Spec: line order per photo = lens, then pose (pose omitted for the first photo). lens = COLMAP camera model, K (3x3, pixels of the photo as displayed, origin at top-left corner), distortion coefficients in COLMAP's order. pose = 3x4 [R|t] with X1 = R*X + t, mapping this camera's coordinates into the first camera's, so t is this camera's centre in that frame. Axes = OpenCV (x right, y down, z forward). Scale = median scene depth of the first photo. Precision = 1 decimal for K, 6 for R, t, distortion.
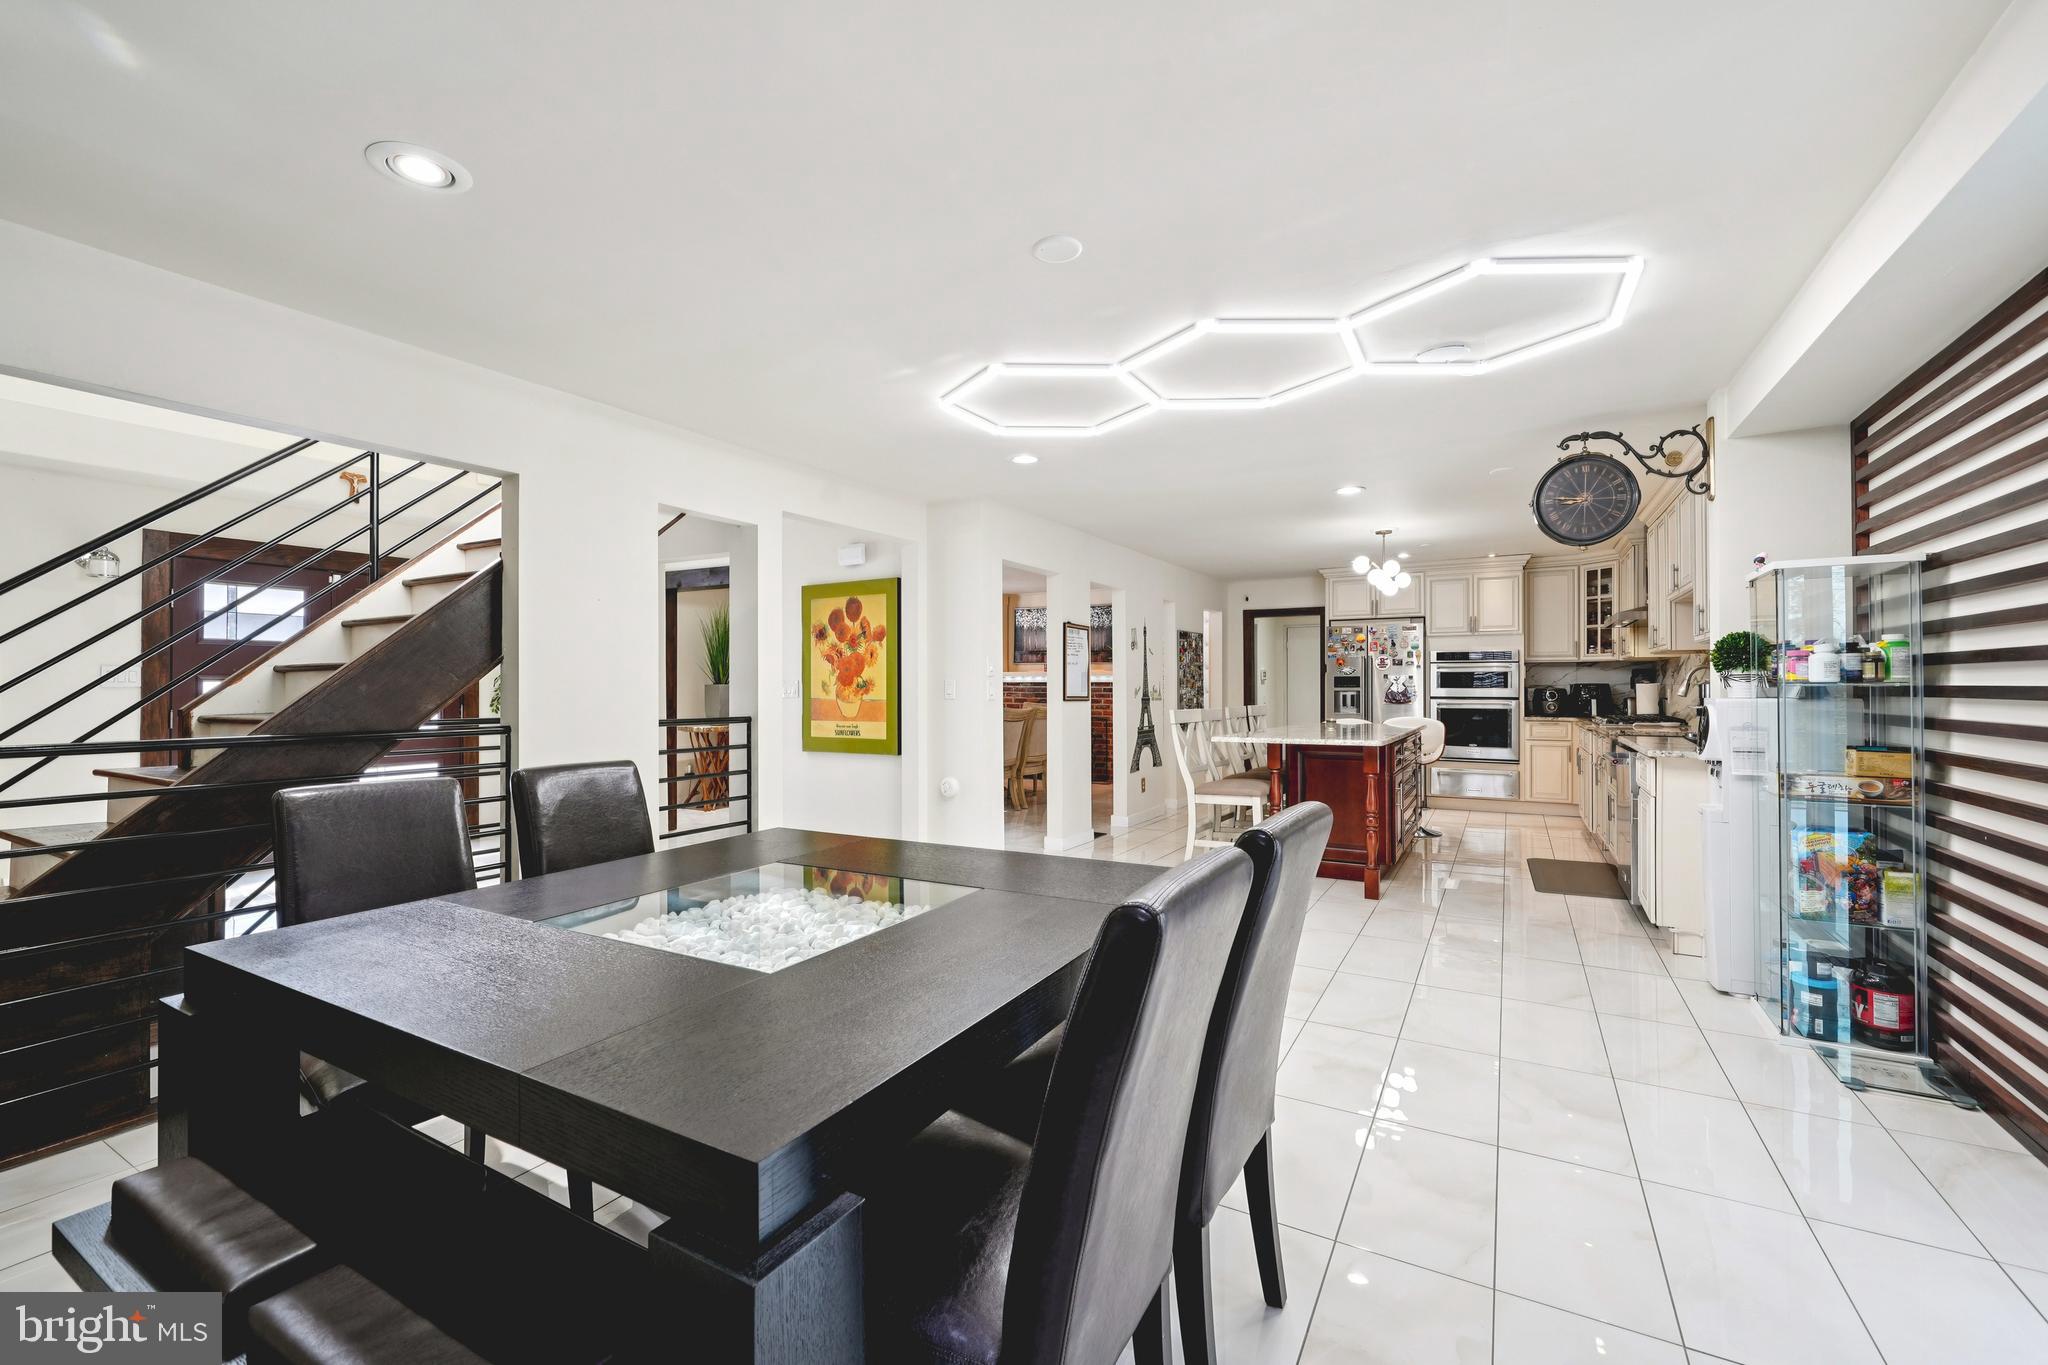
lens RADIAL K [[857.1, 0, 1022.8], [0, 857.1, 686.8], [0, 0, 1]] dist [0.001603, -0.000236]
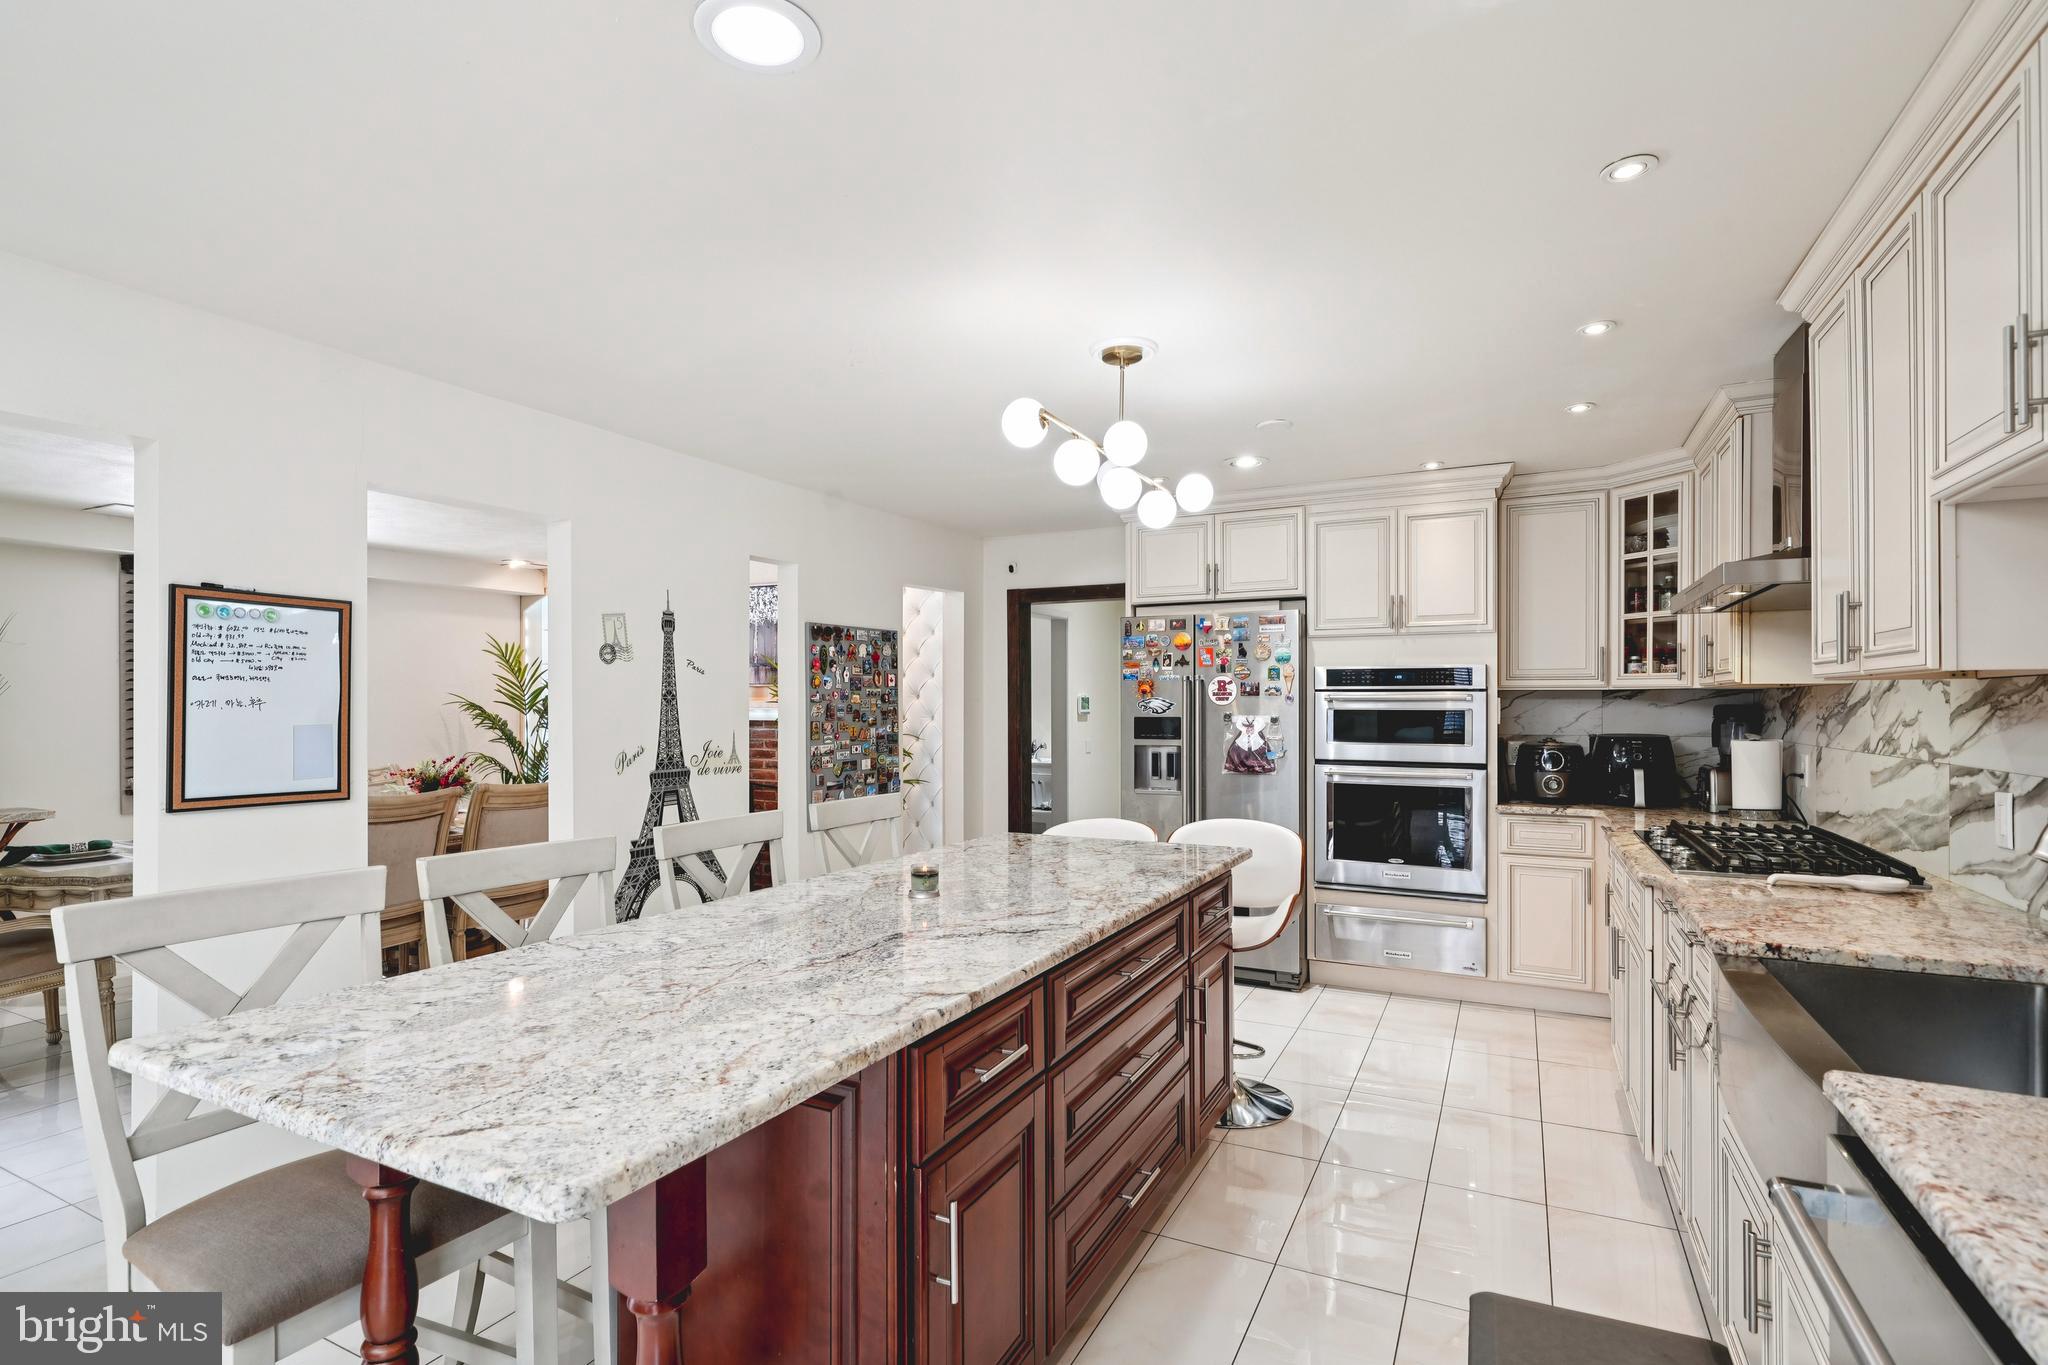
lens RADIAL K [[973.2, 0, 1024.4], [0, 973.2, 706.2], [0, 0, 1]] dist [-0.001600, 0.000607]
pose [[0.998932, 0.000371, 0.046194, 0.293900], [-0.000538, 0.999993, 0.003601, -0.021762], [-0.046193, -0.003622, 0.998926, 0.466499]]
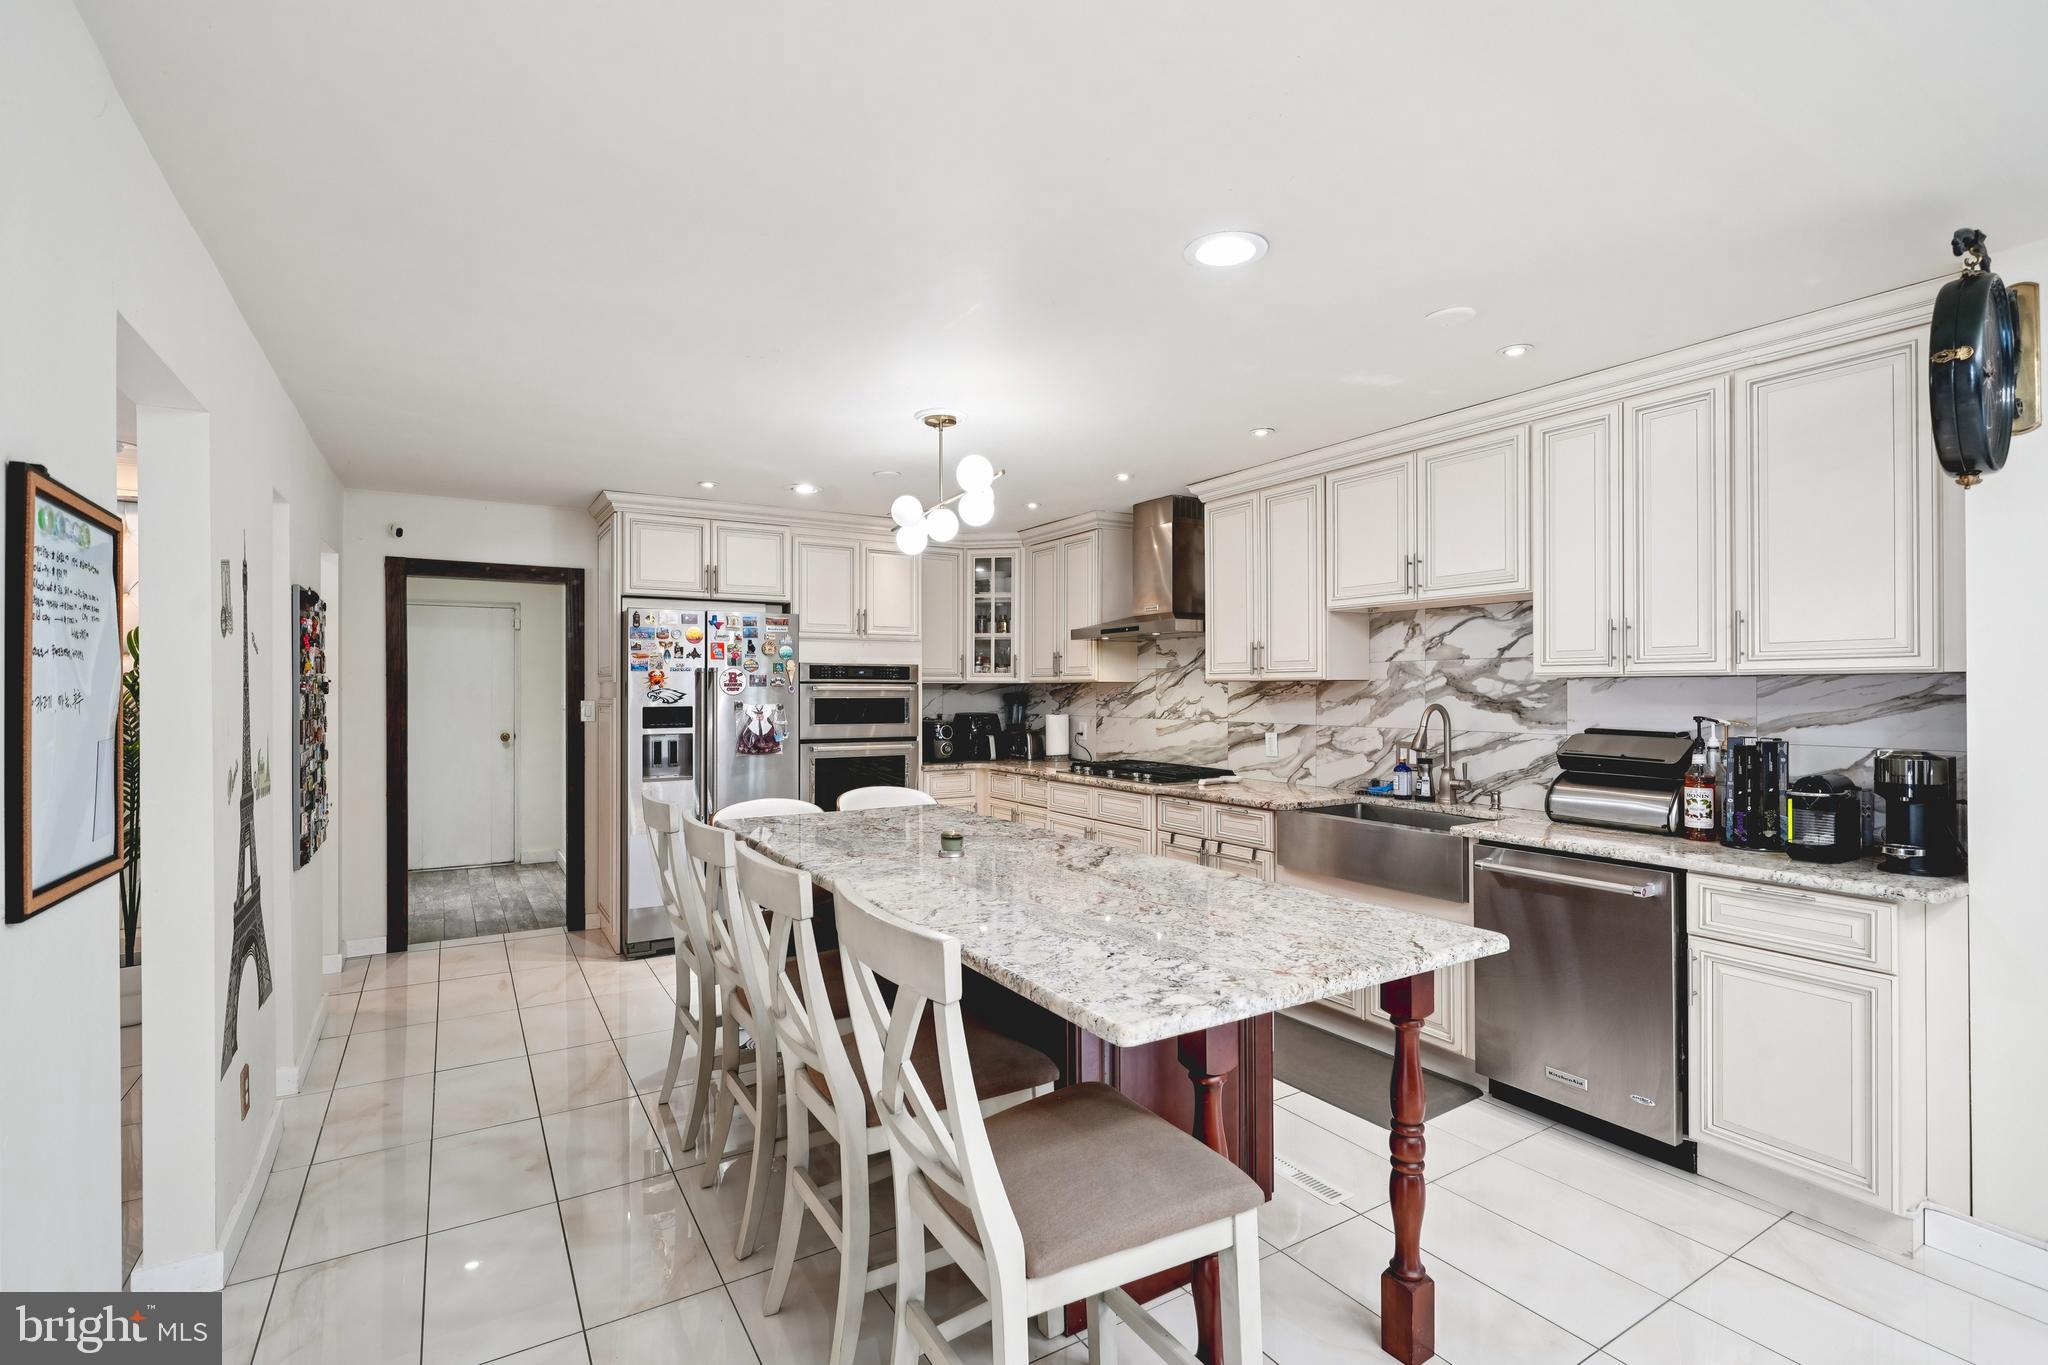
lens RADIAL K [[935.5, 0, 1023.8], [0, 935.5, 692.9], [0, 0, 1]] dist [0.005510, 0.000518]
pose [[0.481666, -0.003020, 0.876350, -0.016054], [0.000075, 0.999994, 0.003405, -0.023847], [-0.876355, -0.001575, 0.481664, 0.577424]]
